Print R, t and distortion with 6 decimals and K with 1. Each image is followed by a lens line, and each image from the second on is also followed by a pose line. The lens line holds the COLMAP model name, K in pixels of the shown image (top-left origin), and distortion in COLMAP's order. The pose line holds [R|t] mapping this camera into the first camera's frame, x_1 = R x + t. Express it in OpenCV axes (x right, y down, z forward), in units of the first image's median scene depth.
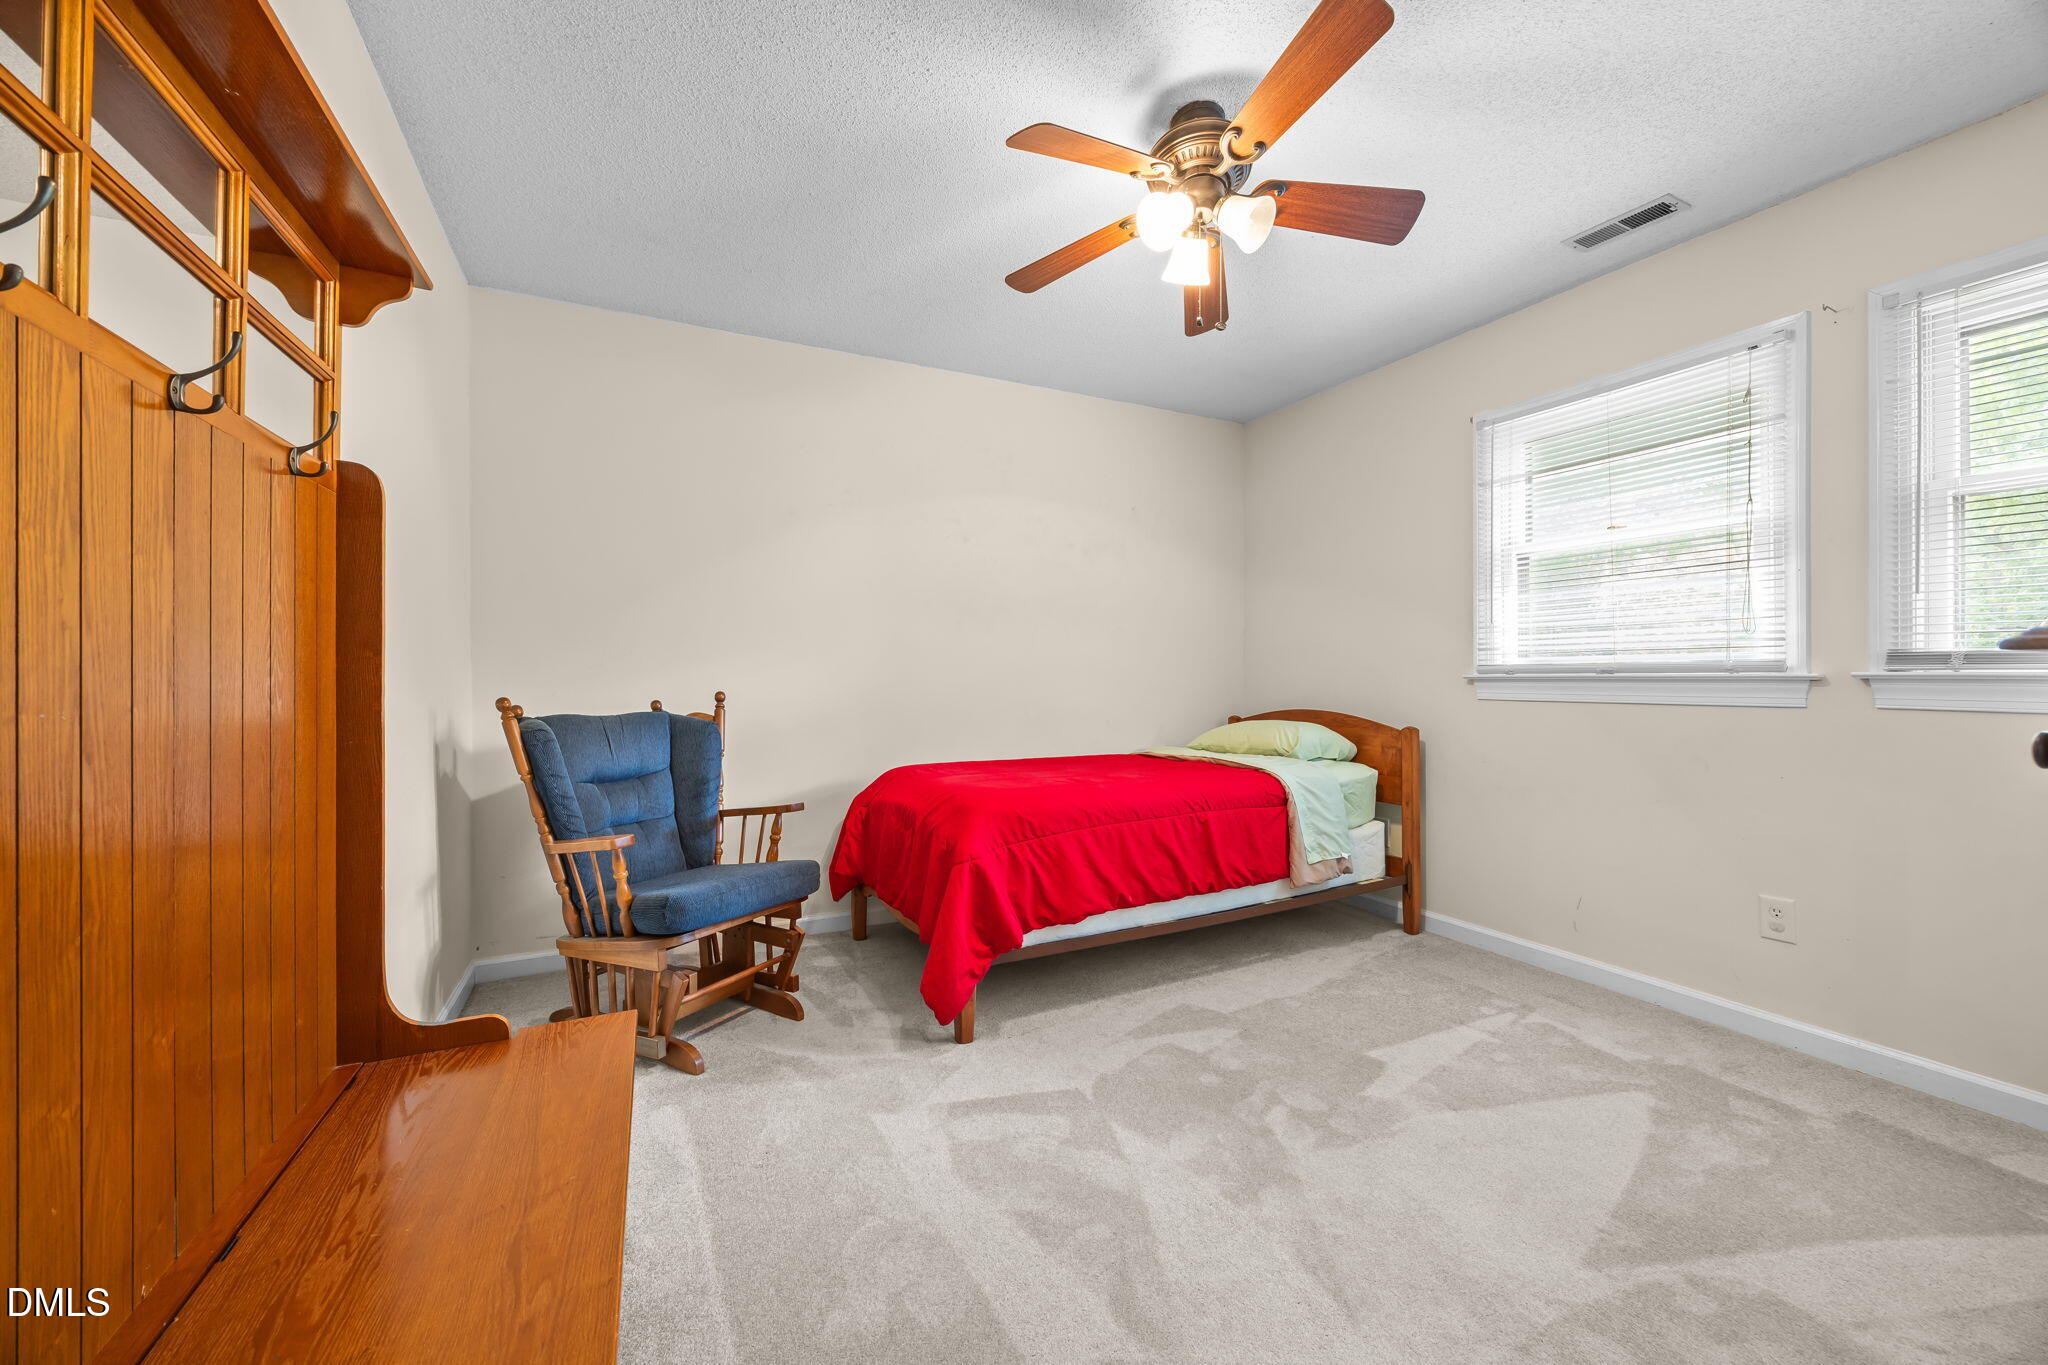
lens RADIAL K [[790.4, 0, 1020.9], [0, 790.4, 676.4], [0, 0, 1]] dist [-0.003409, 0.000064]
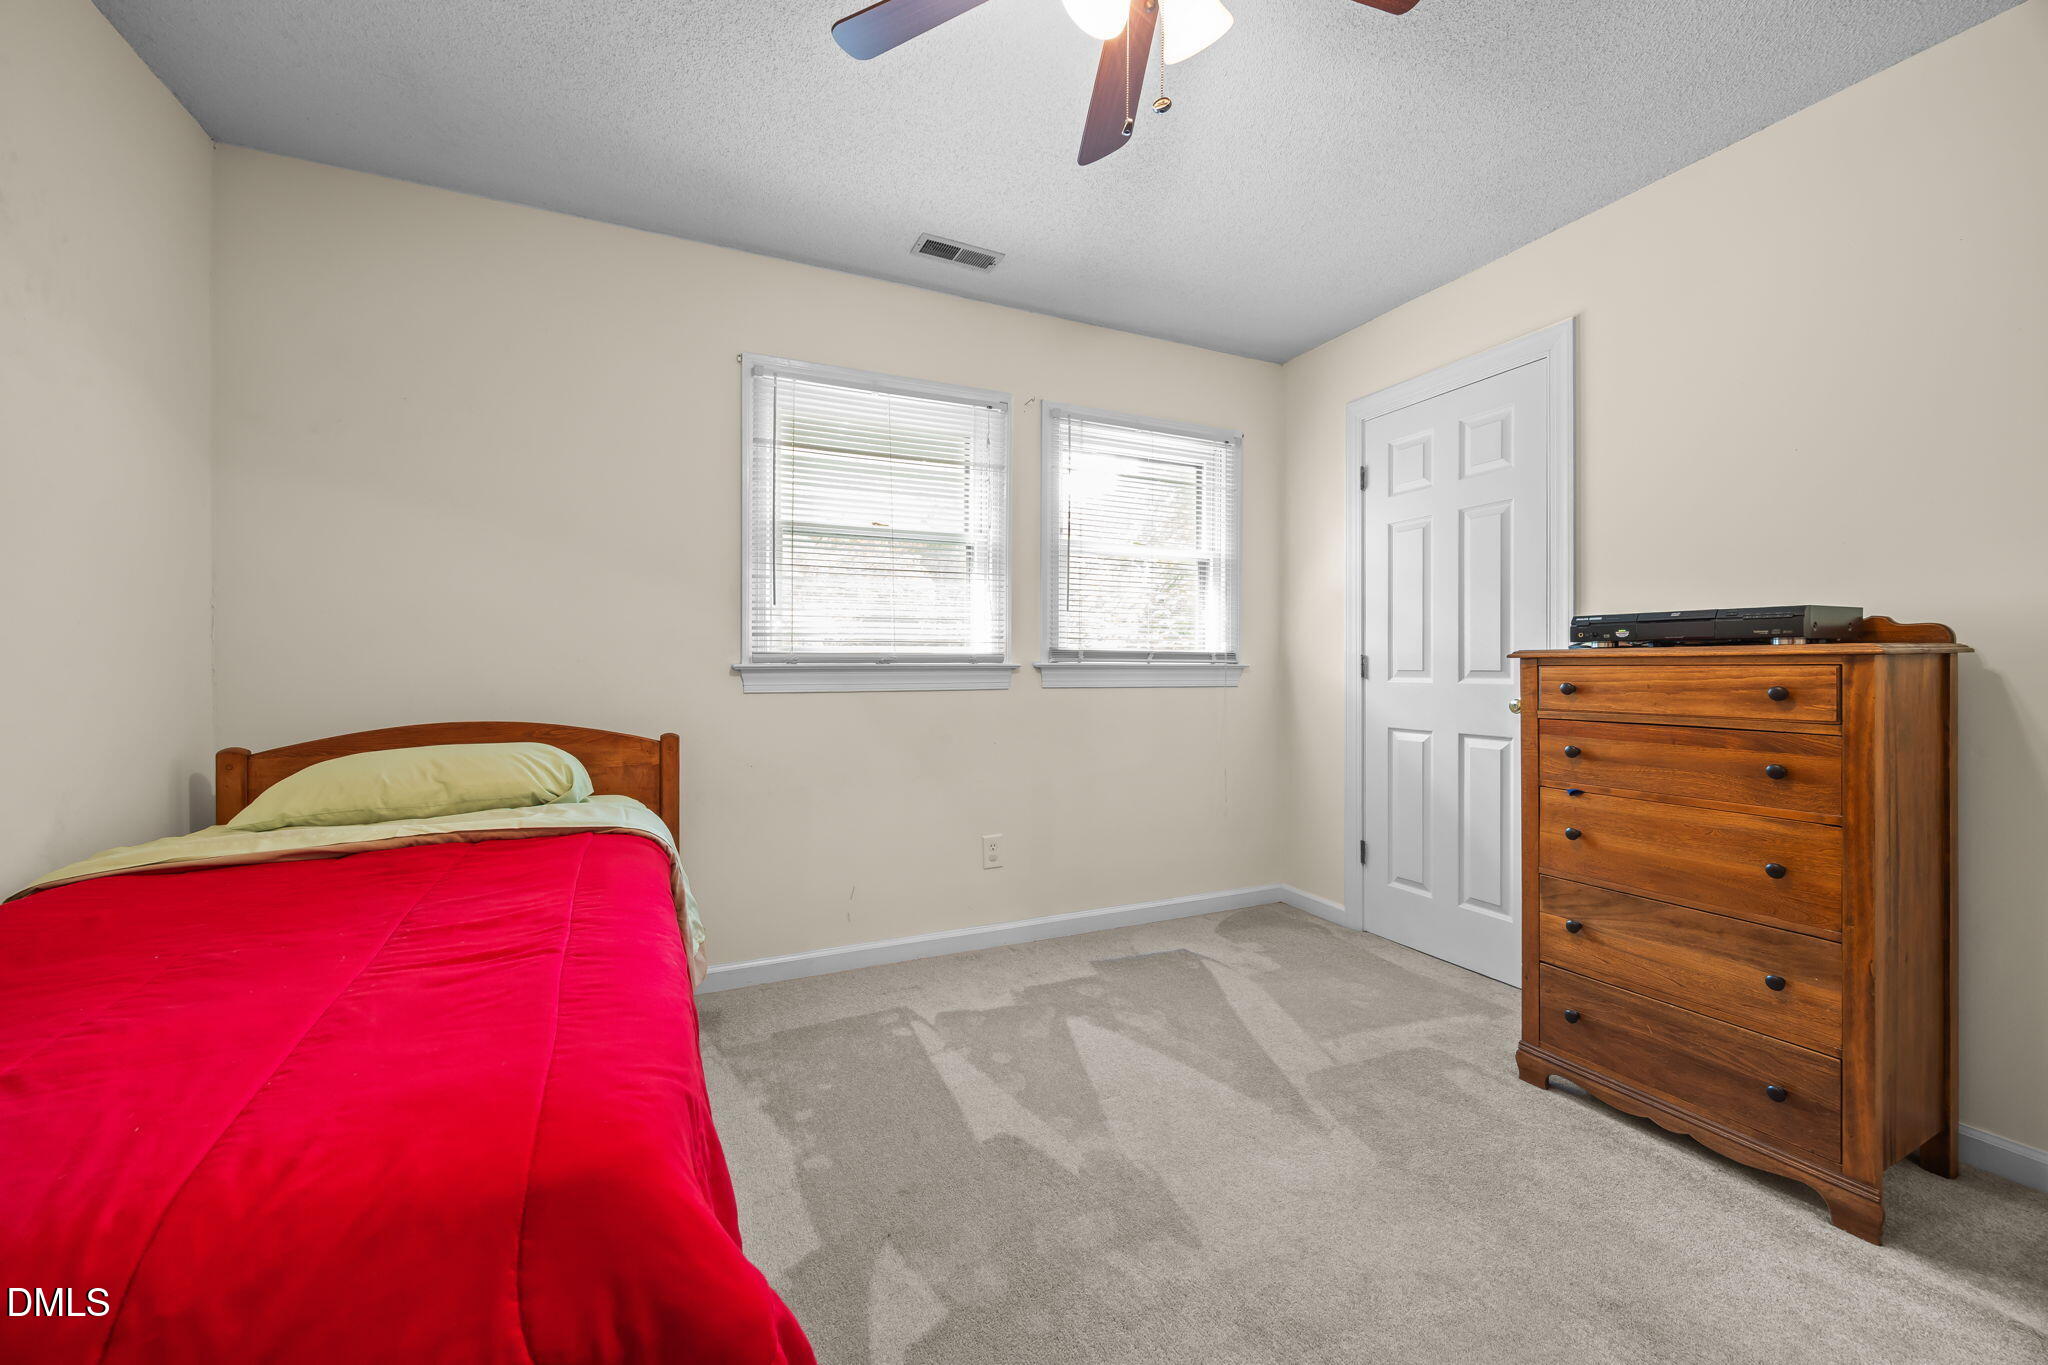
lens RADIAL K [[790.4, 0, 1024.4], [0, 790.4, 670.9], [0, 0, 1]] dist [-0.003409, 0.000064]
pose [[0.015333, -0.008759, 0.999844, -0.350904], [0.000178, 0.999962, 0.008758, -0.003299], [-0.999882, 0.000044, 0.015334, 0.933419]]
